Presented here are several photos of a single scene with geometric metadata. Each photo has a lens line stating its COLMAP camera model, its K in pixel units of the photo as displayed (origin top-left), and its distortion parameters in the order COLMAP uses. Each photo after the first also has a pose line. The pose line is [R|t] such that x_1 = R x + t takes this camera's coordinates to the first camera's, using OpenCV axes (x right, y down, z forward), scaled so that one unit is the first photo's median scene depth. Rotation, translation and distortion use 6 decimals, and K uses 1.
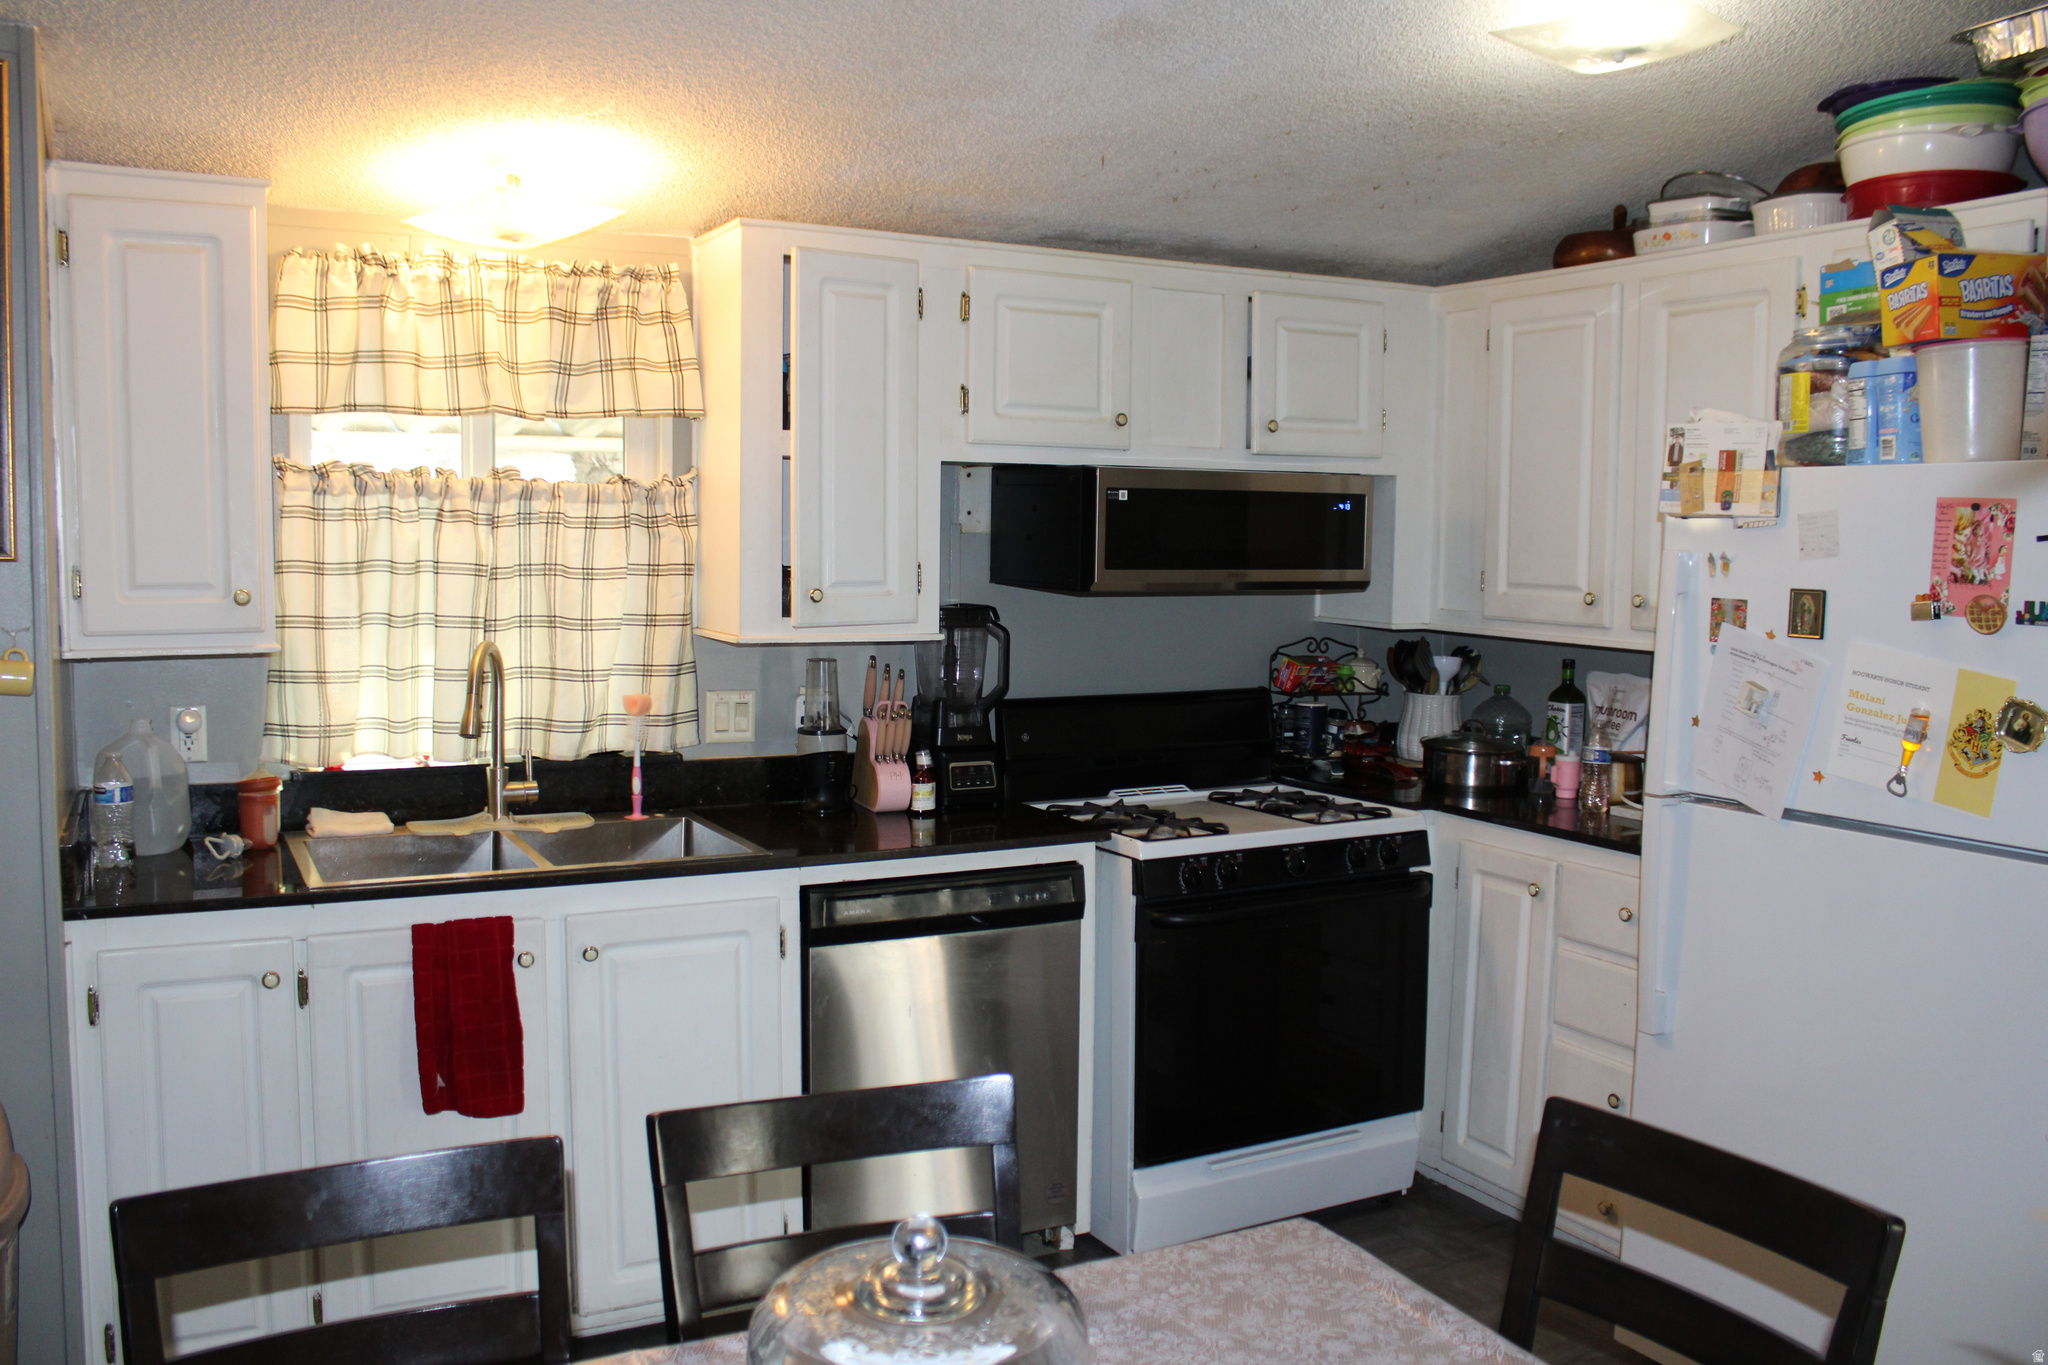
lens RADIAL K [[1726.5, 0, 1024.0], [0, 1726.5, 682.5], [0, 0, 1]] dist [-0.166859, 0.173324]
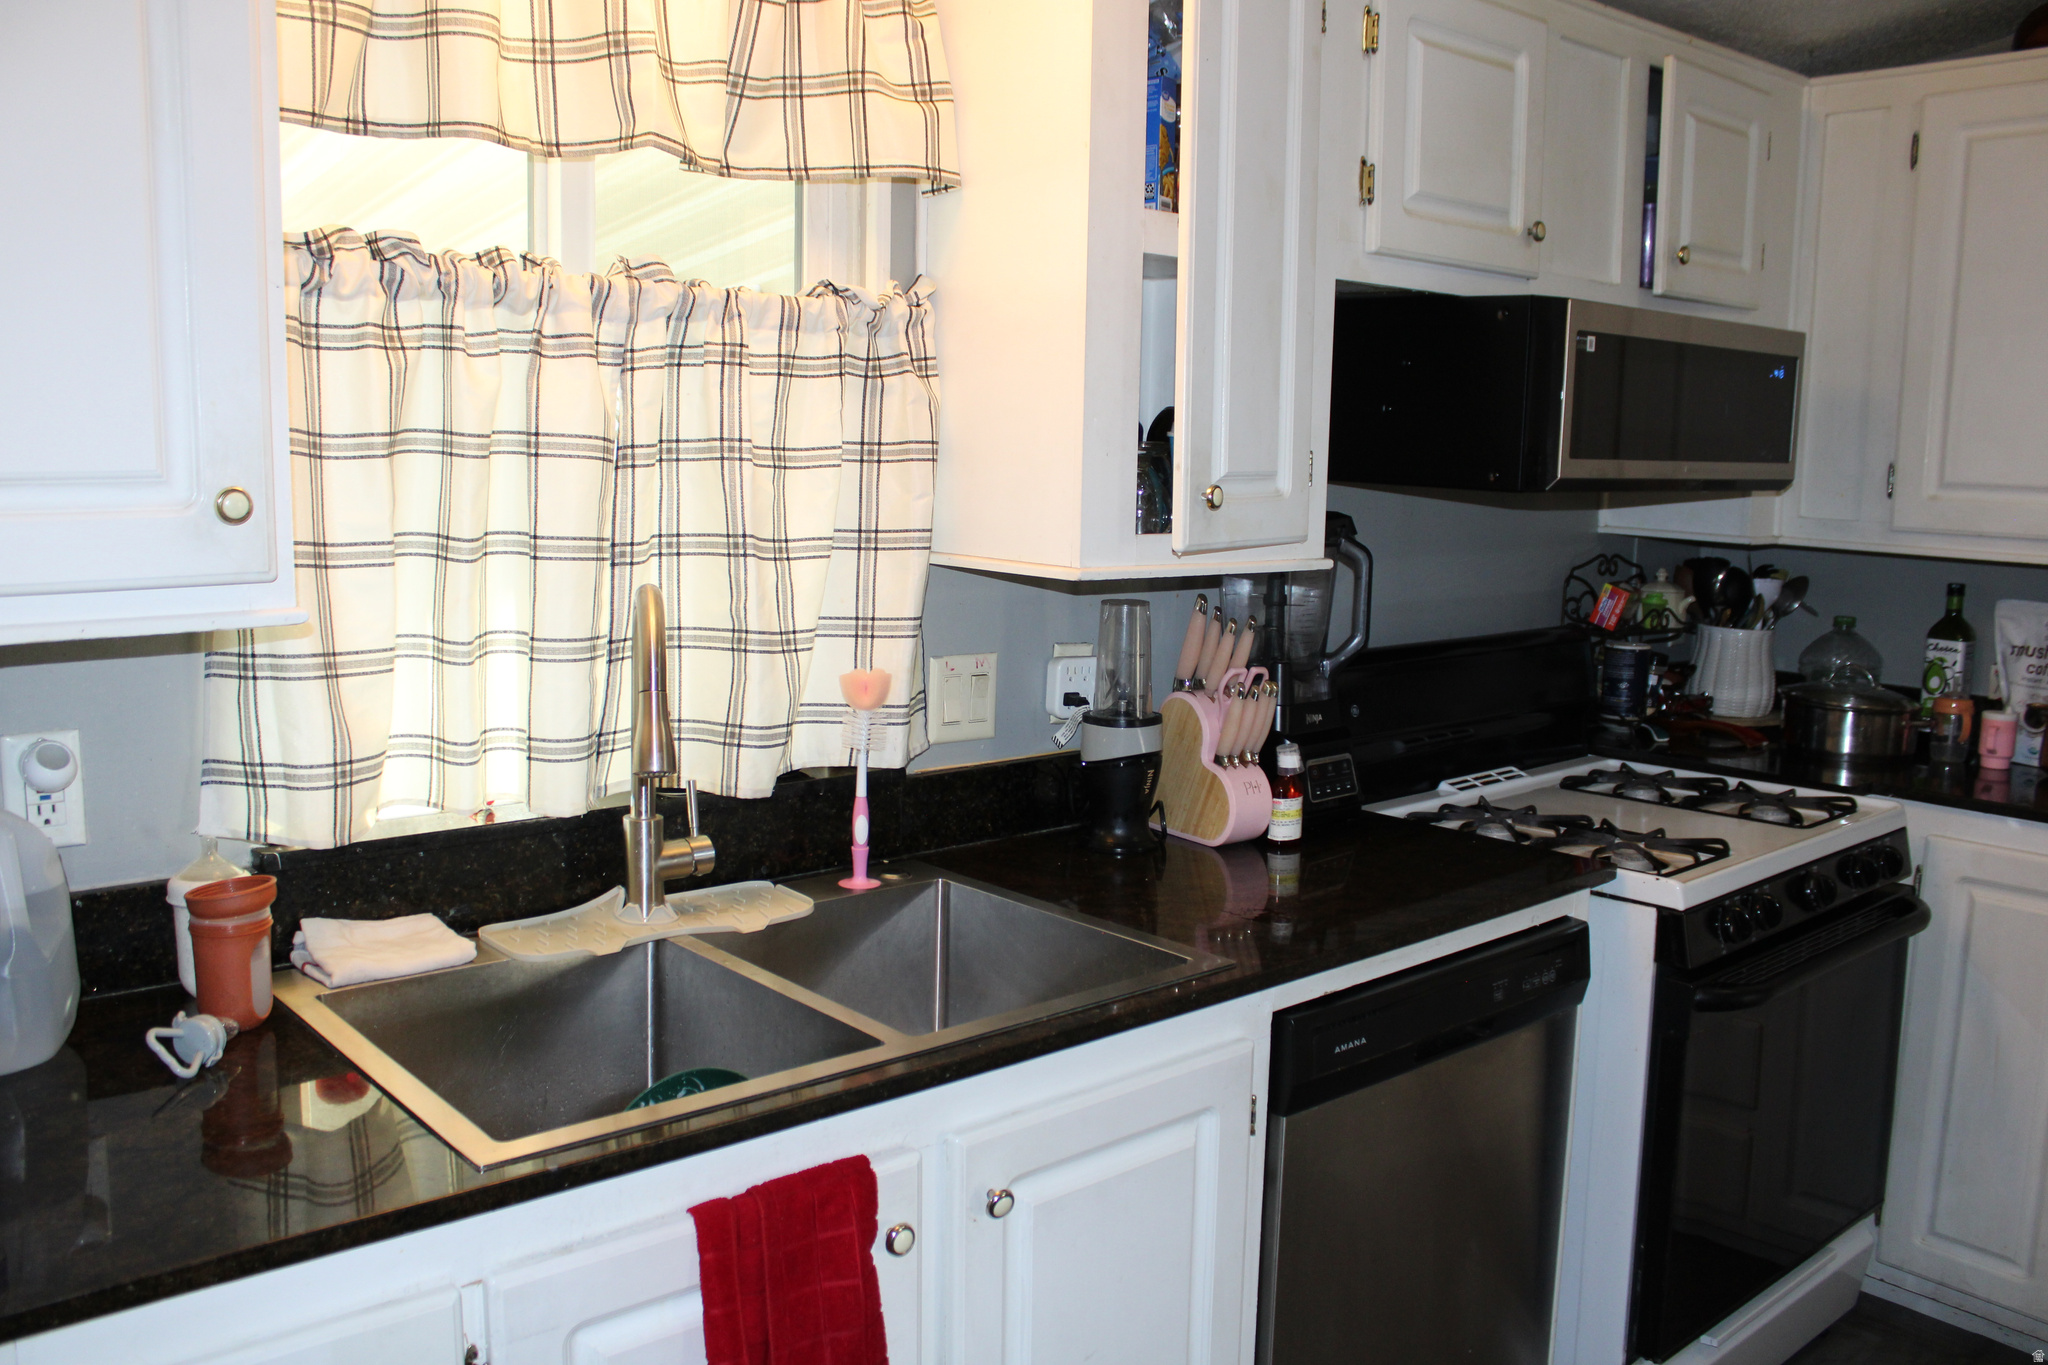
lens RADIAL K [[1726.5, 0, 1024.0], [0, 1726.5, 682.5], [0, 0, 1]] dist [-0.166859, 0.173324]
pose [[0.972076, -0.025677, 0.233257, -0.311039], [0.011274, 0.997958, 0.062870, -0.024976], [-0.234395, -0.058485, 0.970381, 0.437179]]
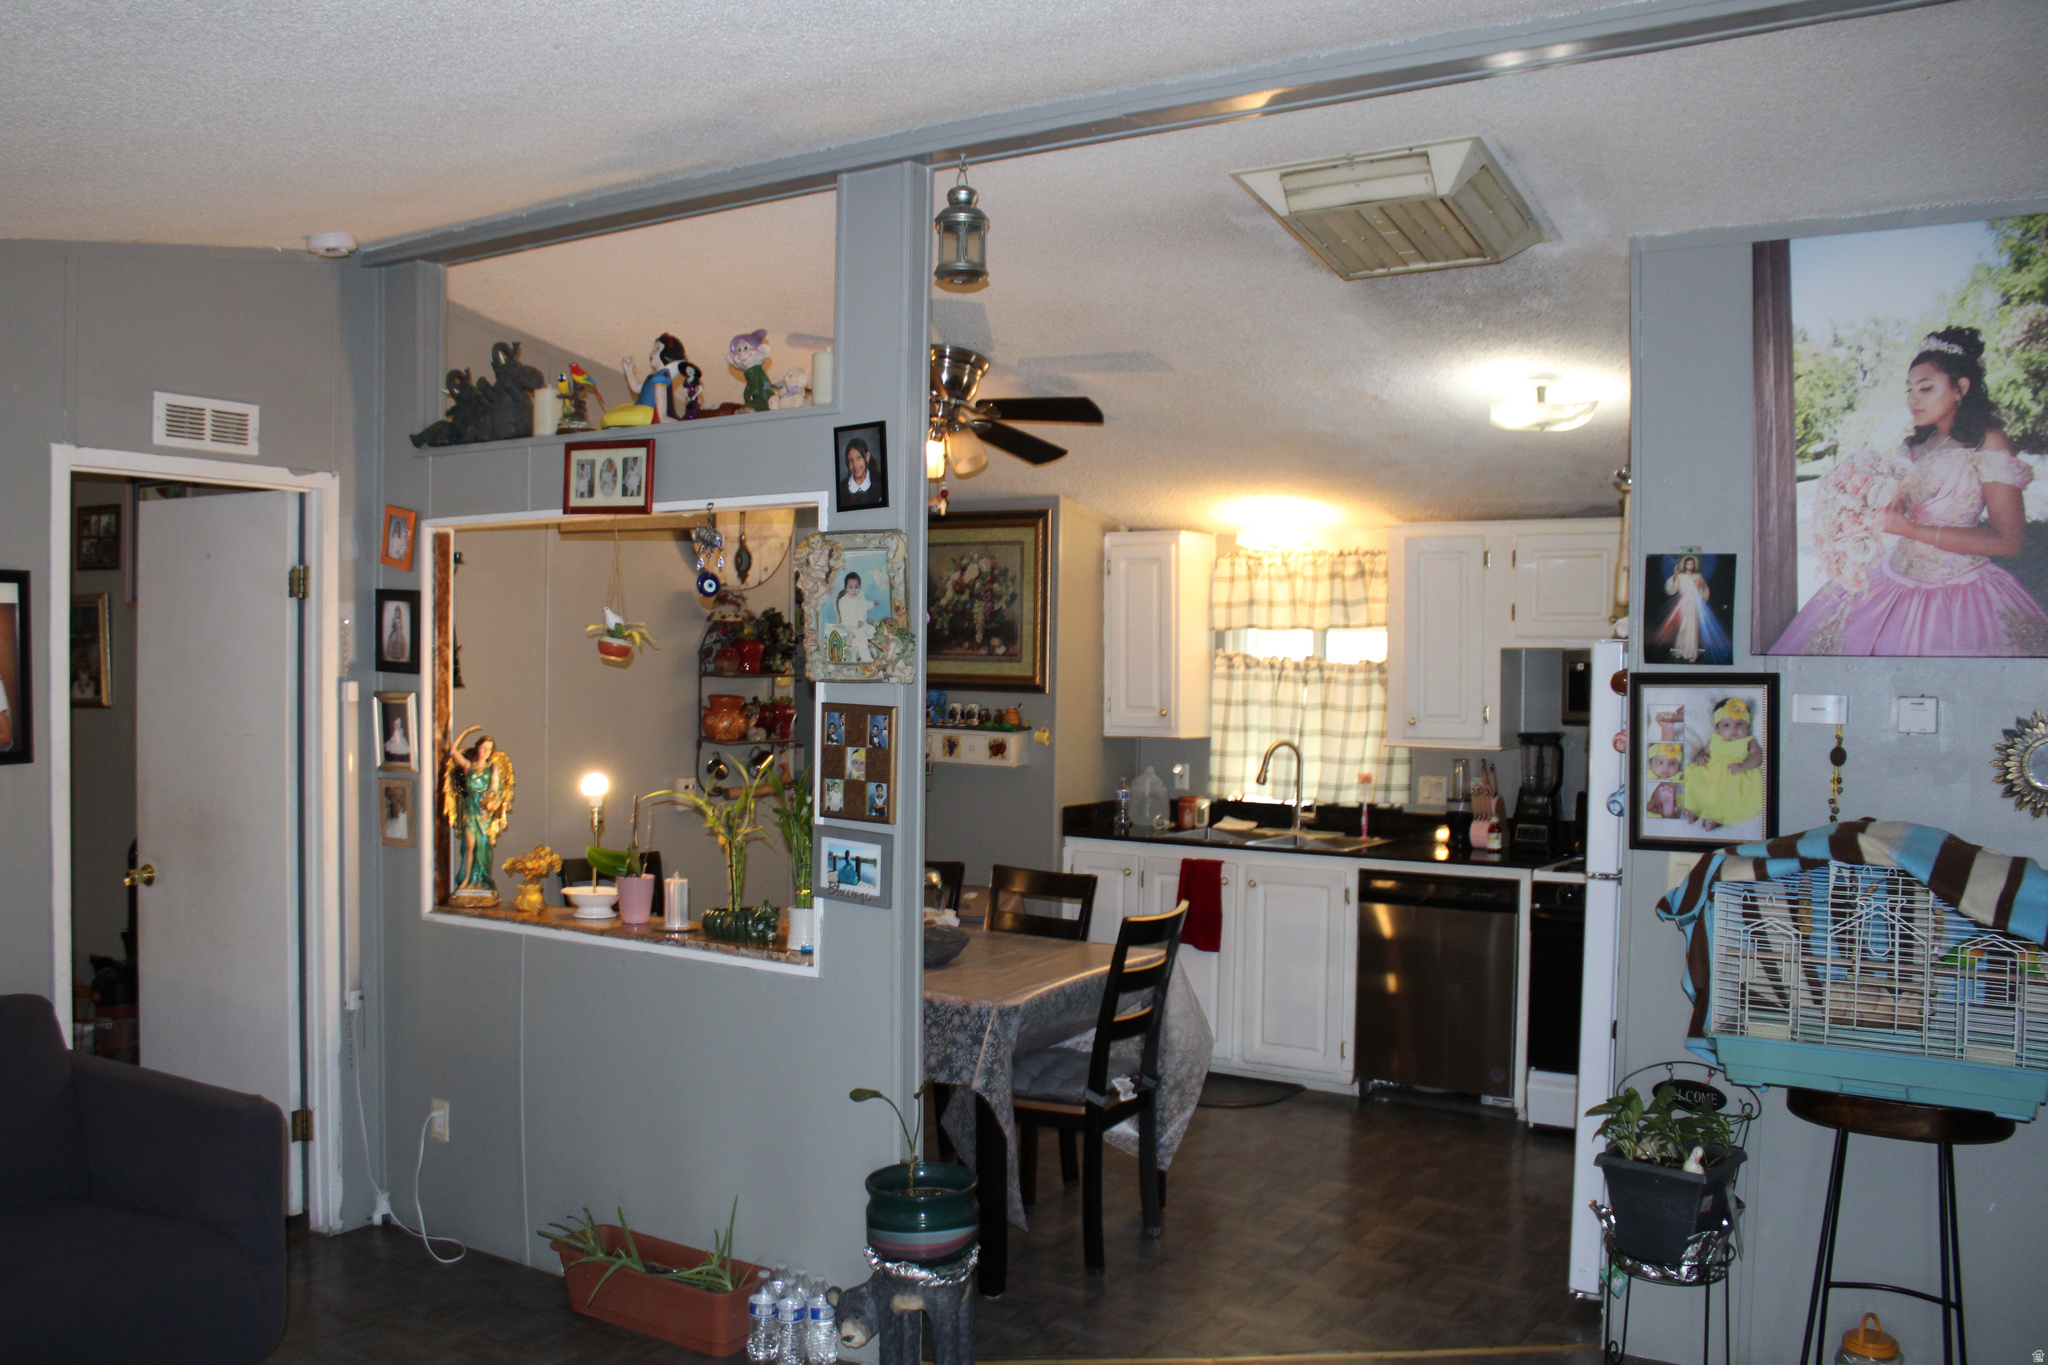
lens RADIAL K [[1726.5, 0, 1024.0], [0, 1726.5, 682.5], [0, 0, 1]] dist [-0.166859, 0.173324]
pose [[0.498467, -0.000214, -0.866909, 1.245681], [-0.080935, 0.995621, -0.046783, 0.027171], [0.863122, 0.093483, 0.496267, -0.281576]]
